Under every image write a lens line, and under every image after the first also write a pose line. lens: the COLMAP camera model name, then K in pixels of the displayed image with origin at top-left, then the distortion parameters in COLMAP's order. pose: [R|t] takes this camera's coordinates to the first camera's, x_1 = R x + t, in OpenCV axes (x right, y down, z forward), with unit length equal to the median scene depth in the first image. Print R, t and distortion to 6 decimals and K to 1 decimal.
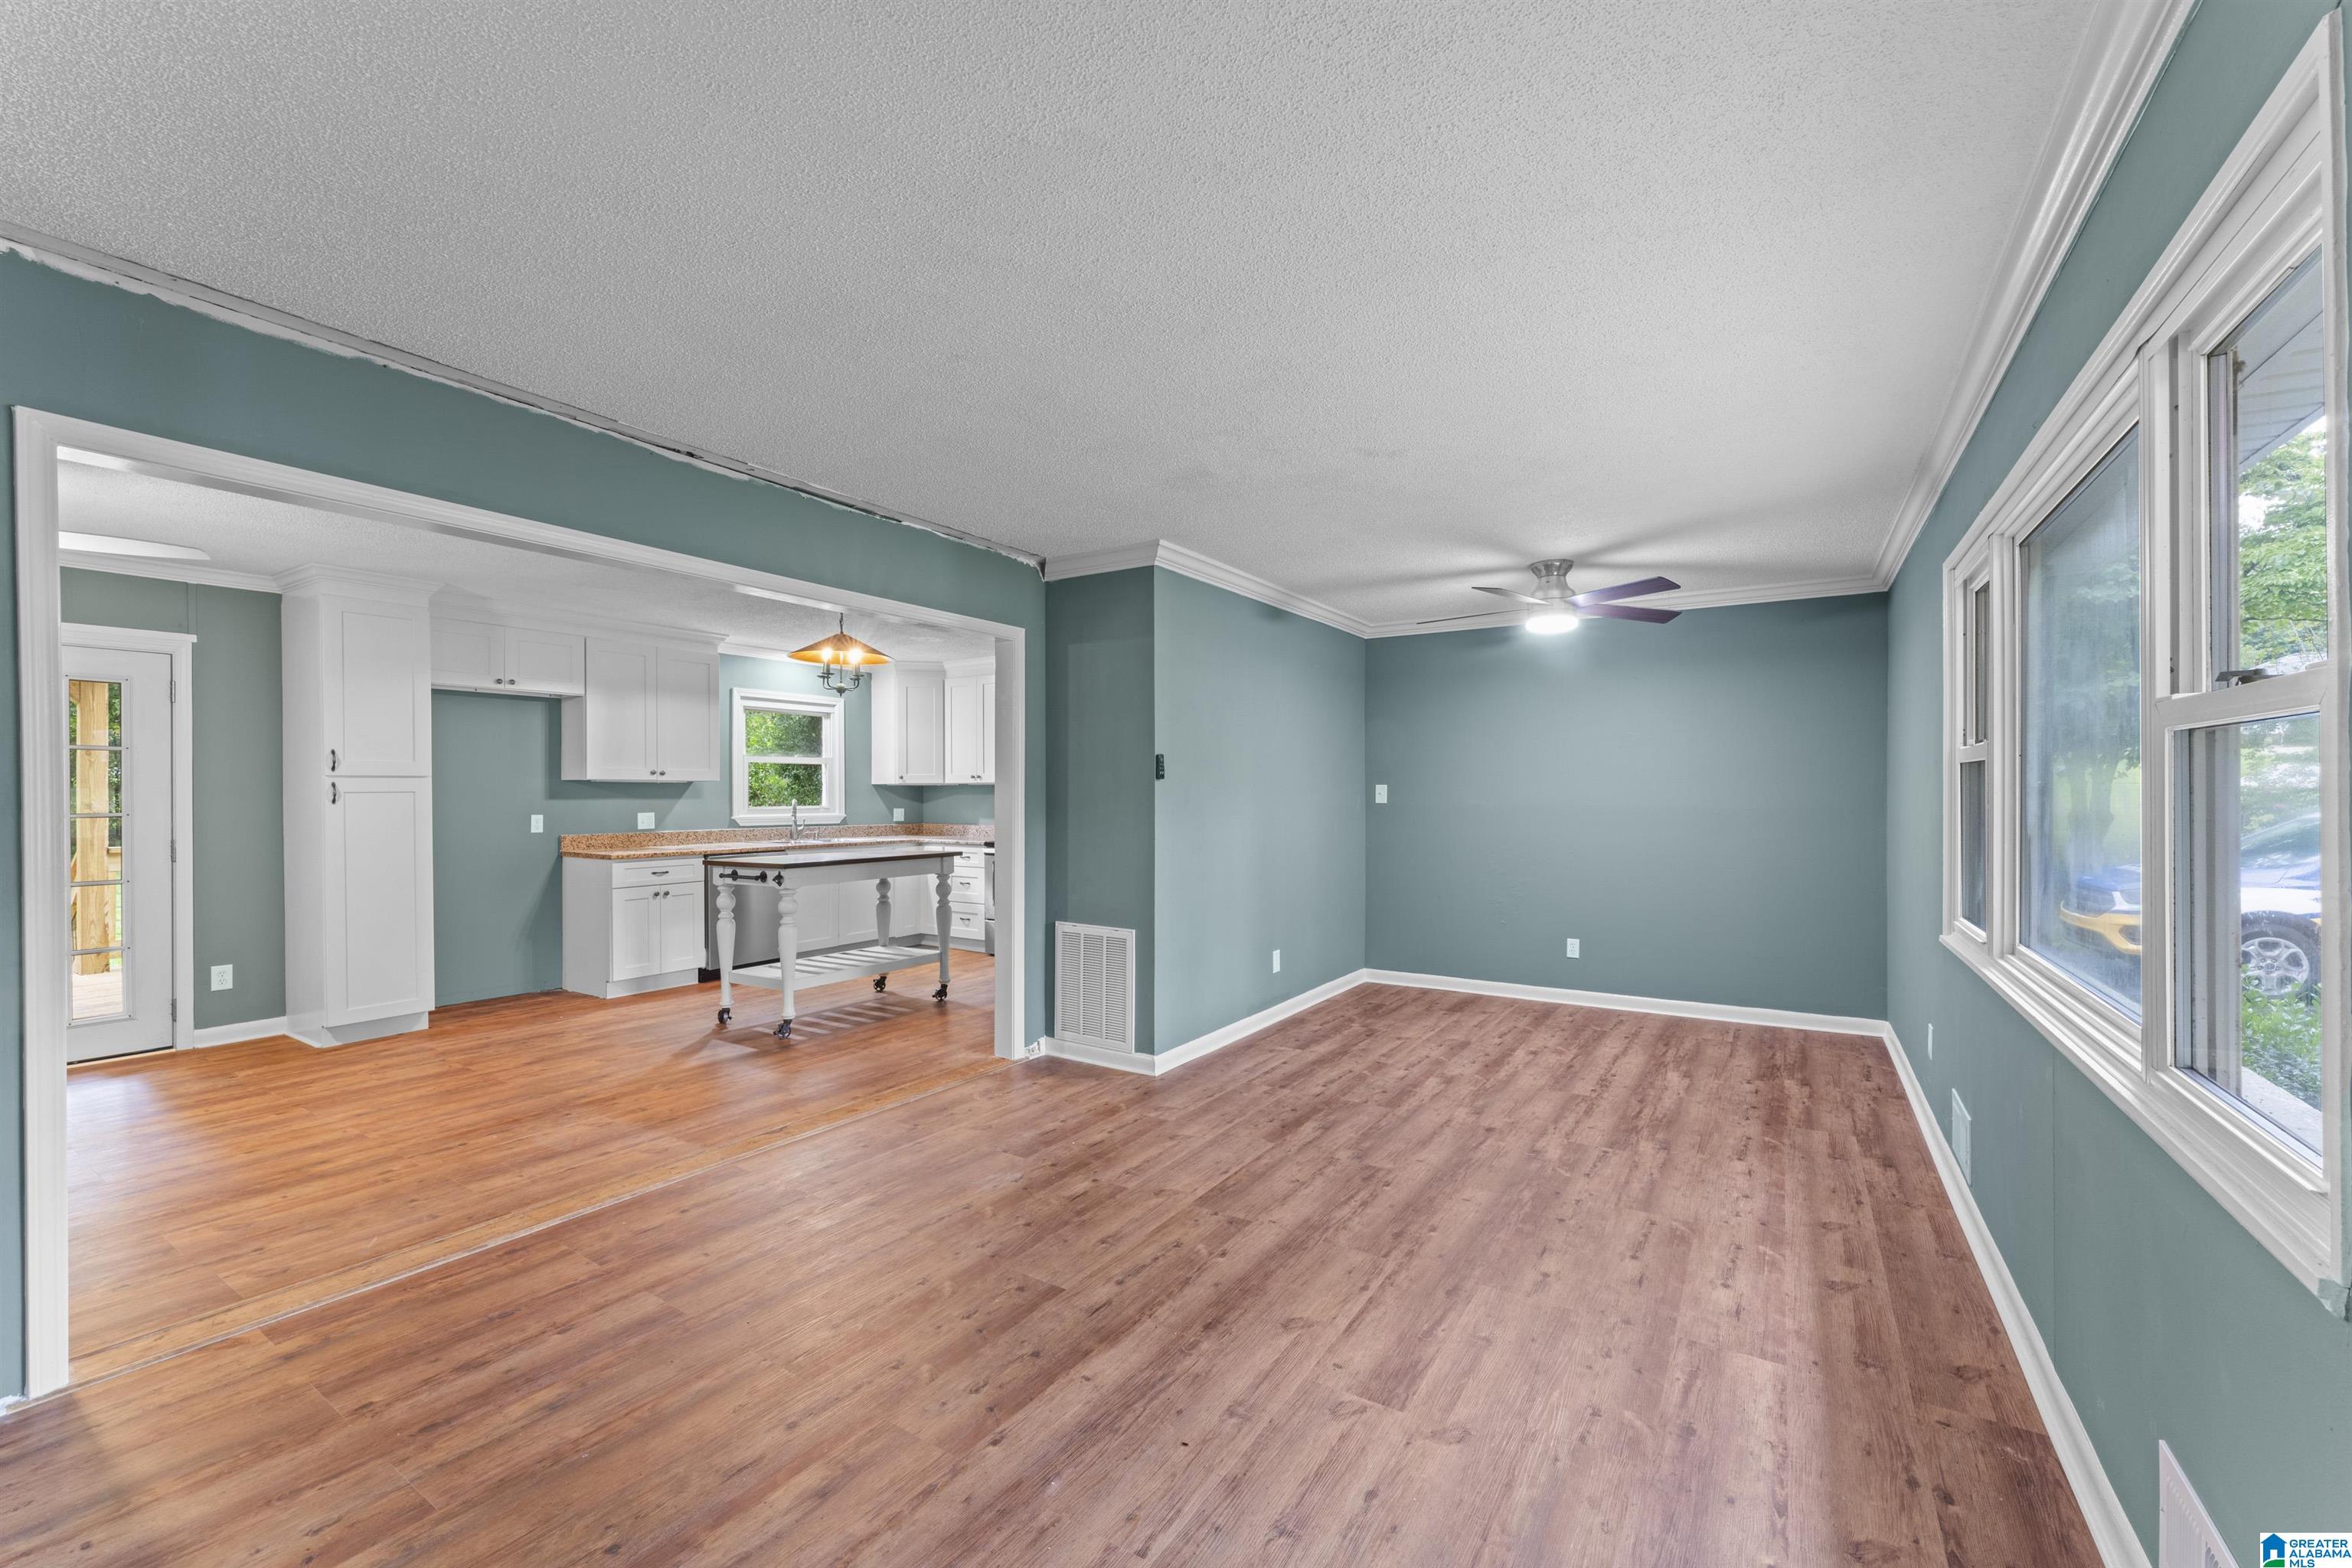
lens RADIAL K [[950.4, 0, 1173.9], [0, 950.4, 791.4], [0, 0, 1]] dist [-0.005287, 0.000170]
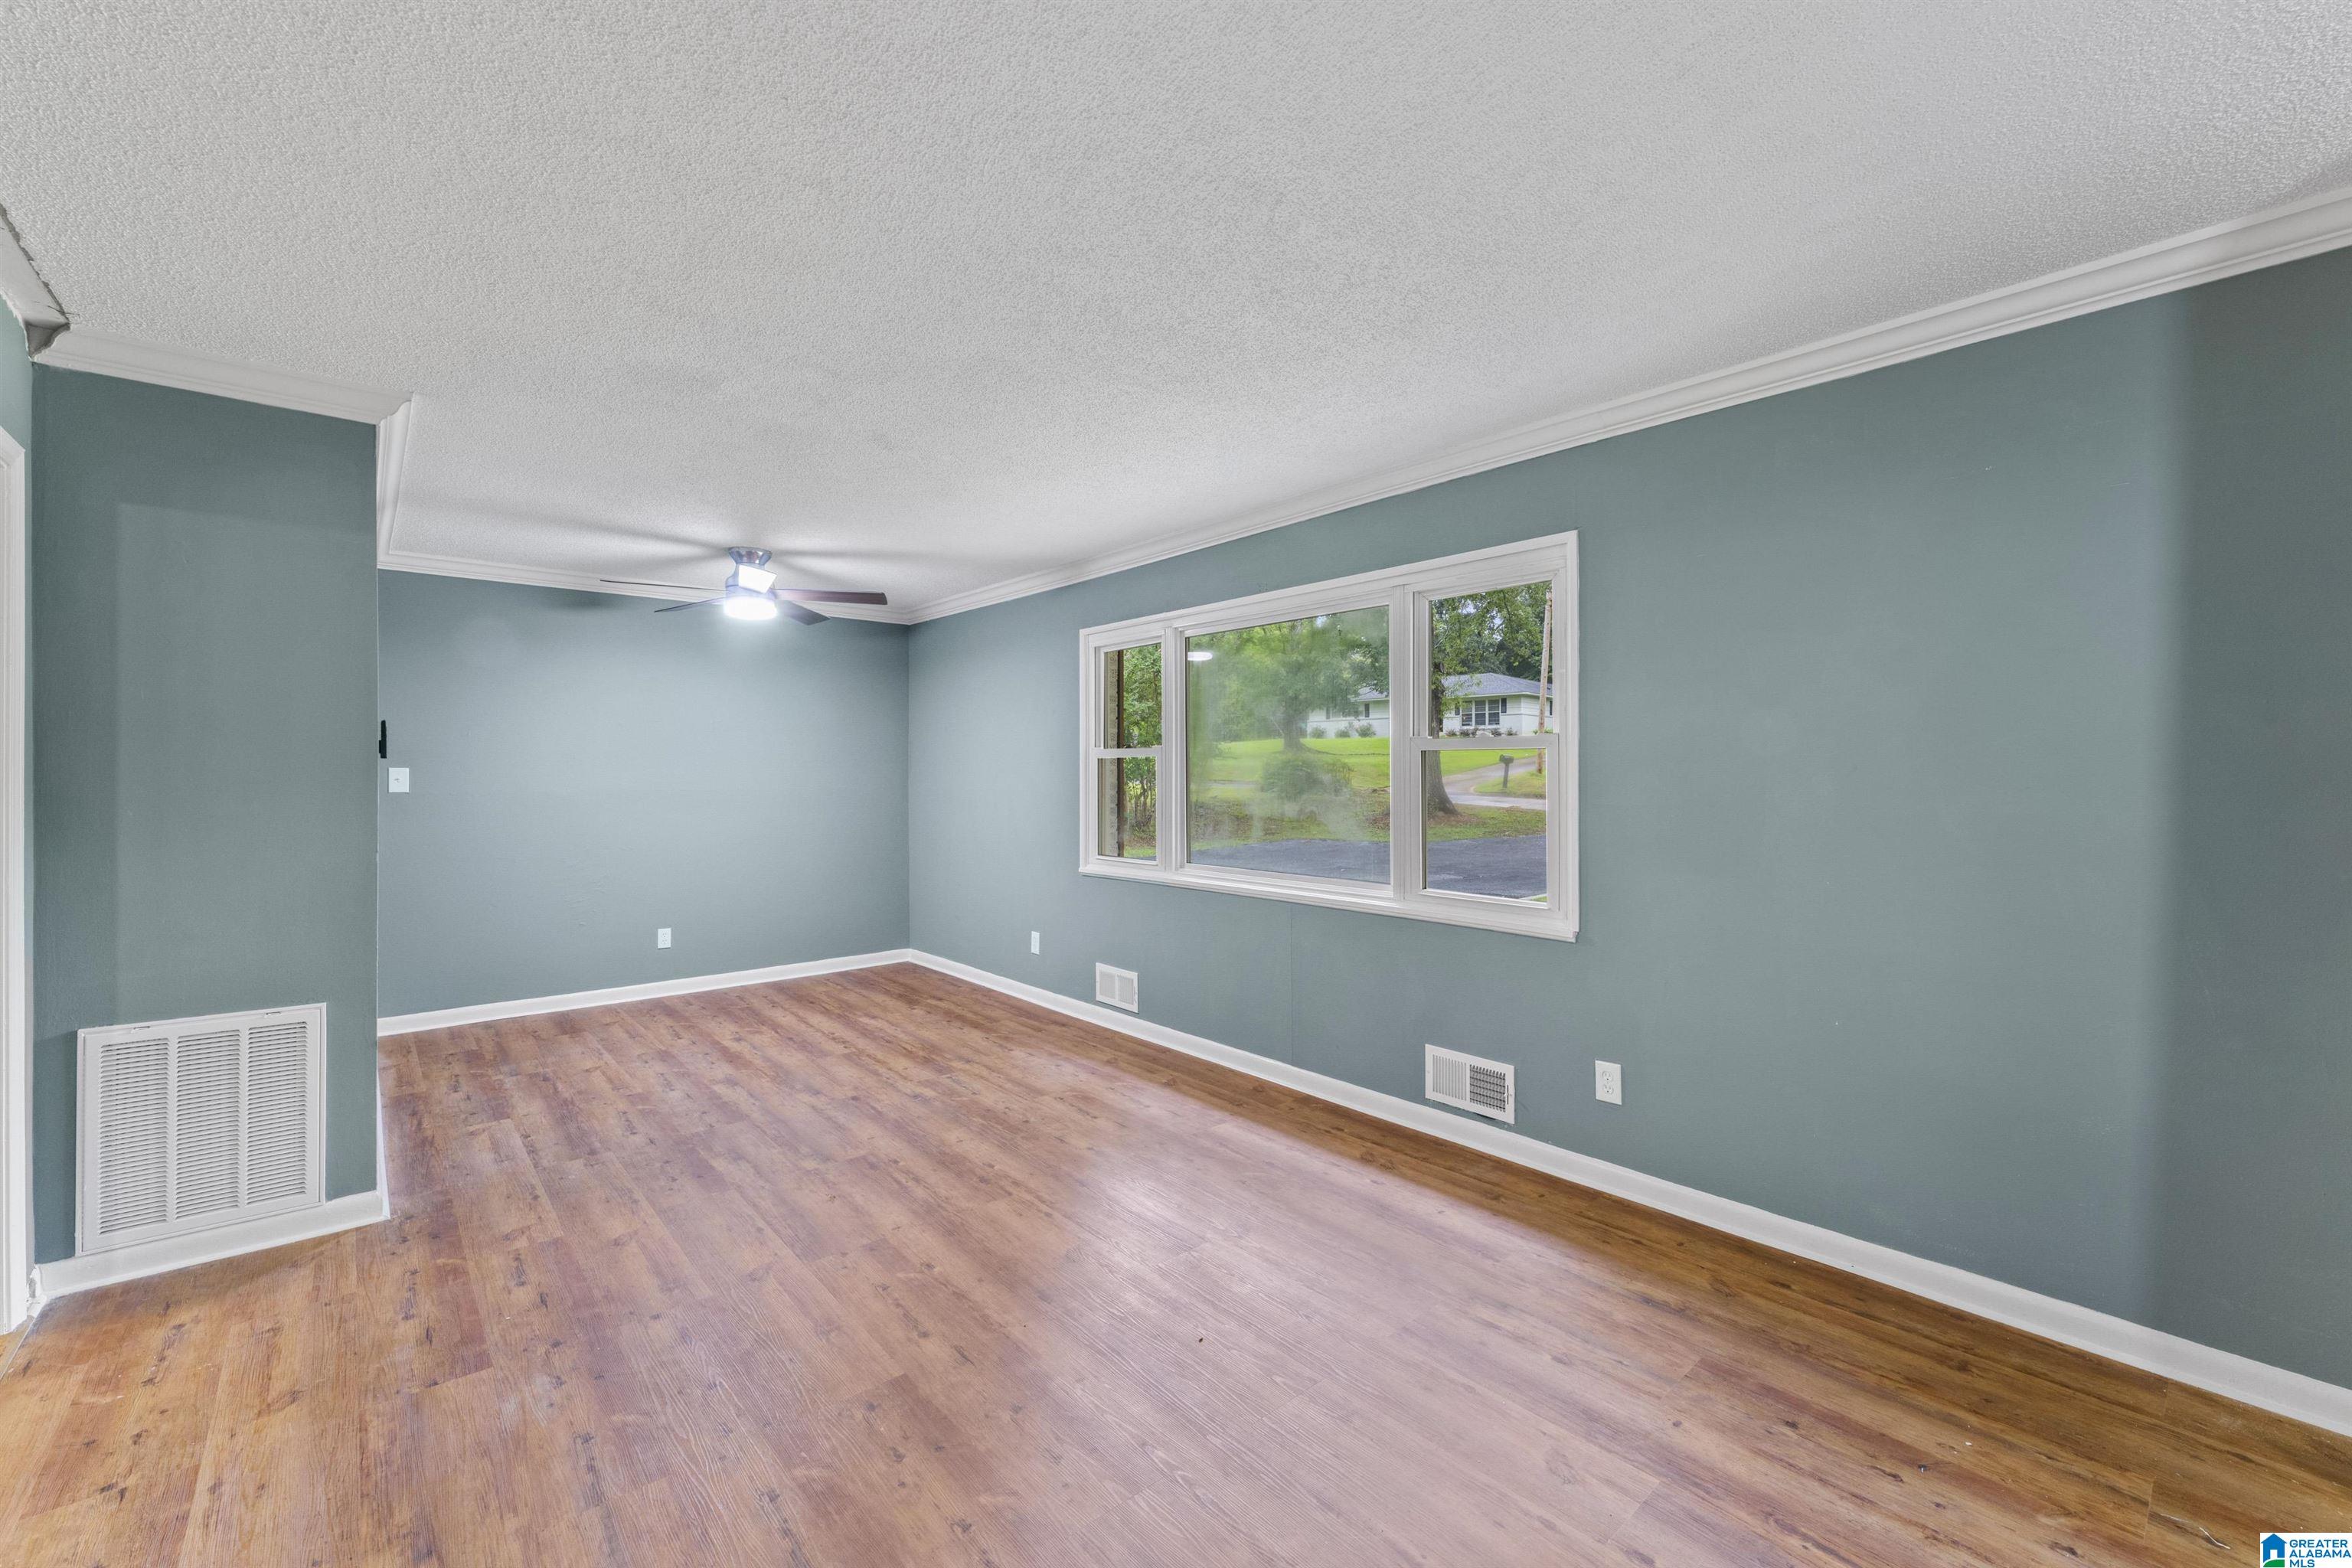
lens RADIAL K [[955.9, 0, 1174.5], [0, 955.9, 775.9], [0, 0, 1]] dist [-0.004603, -0.000391]
pose [[0.281095, -0.002379, 0.959677, -0.567106], [0.001291, 0.999997, 0.002100, -0.001872], [-0.959679, 0.000649, 0.281097, 0.356357]]
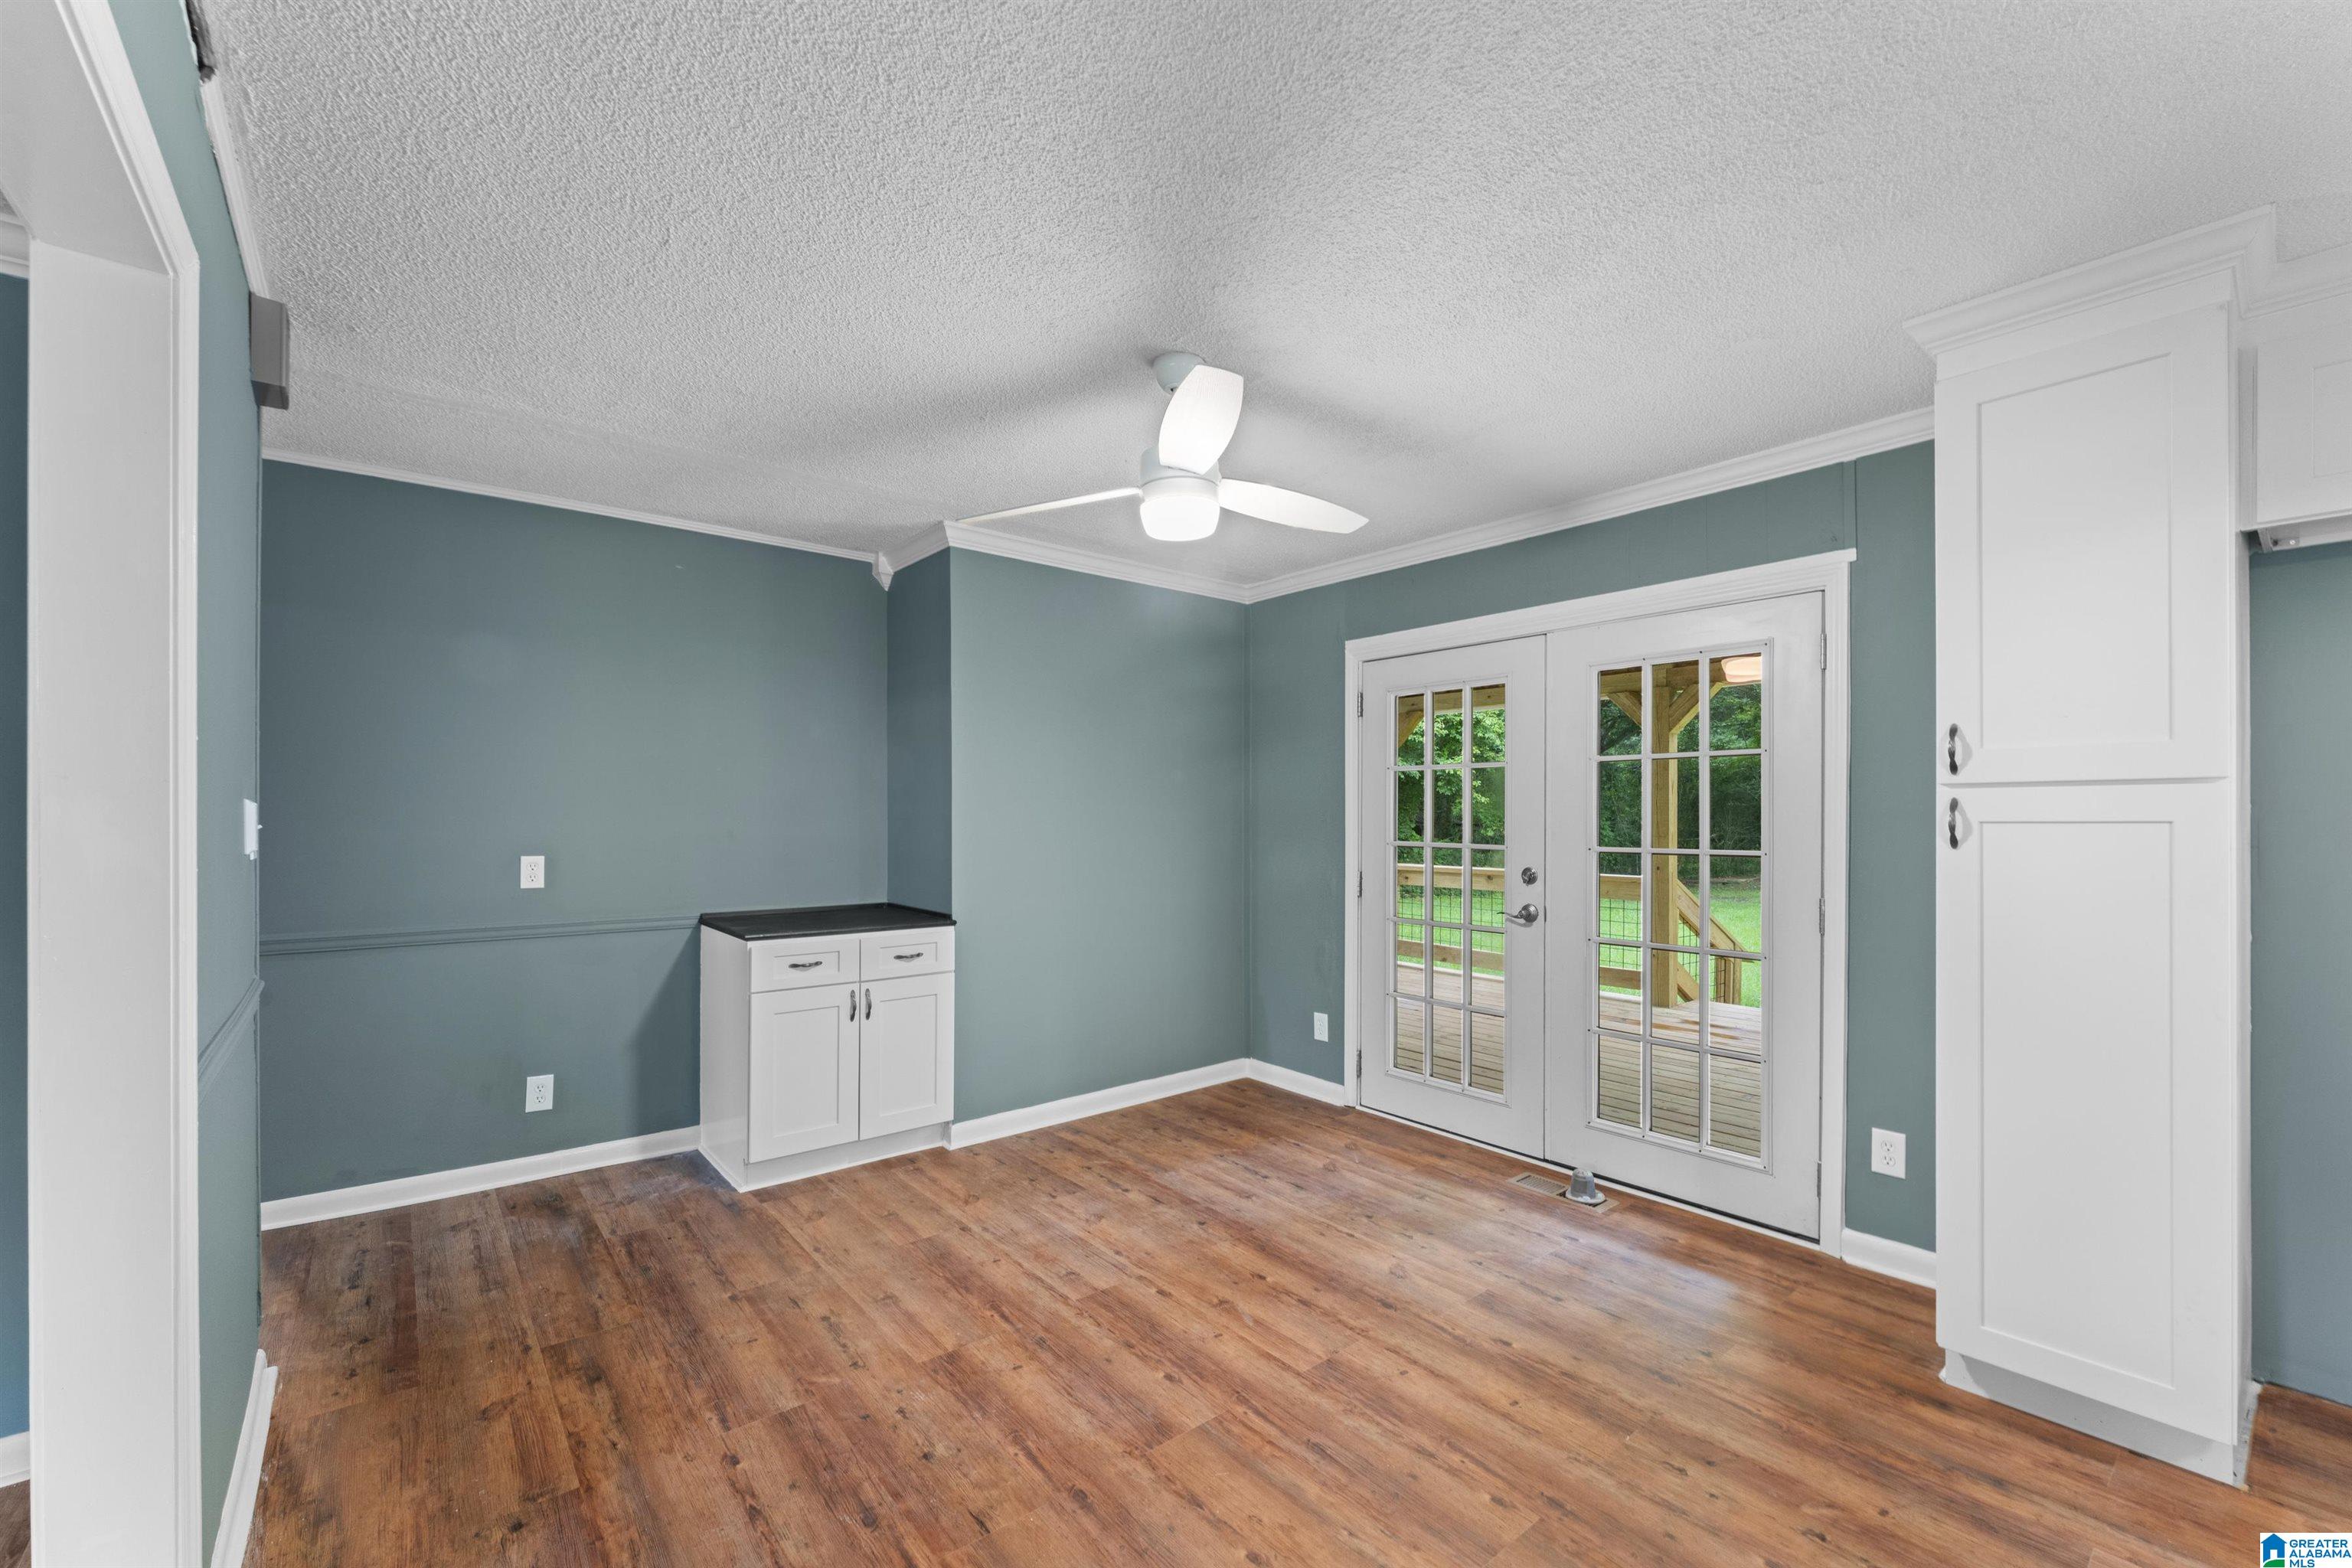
lens RADIAL K [[957.2, 0, 1179.6], [0, 957.2, 802.4], [0, 0, 1]] dist [-0.002281, 0.000251]
pose [[-0.306752, -0.004186, -0.951780, -0.450423], [0.000988, 0.999988, -0.004717, -0.008296], [0.951789, -0.002387, -0.306744, 1.012601]]
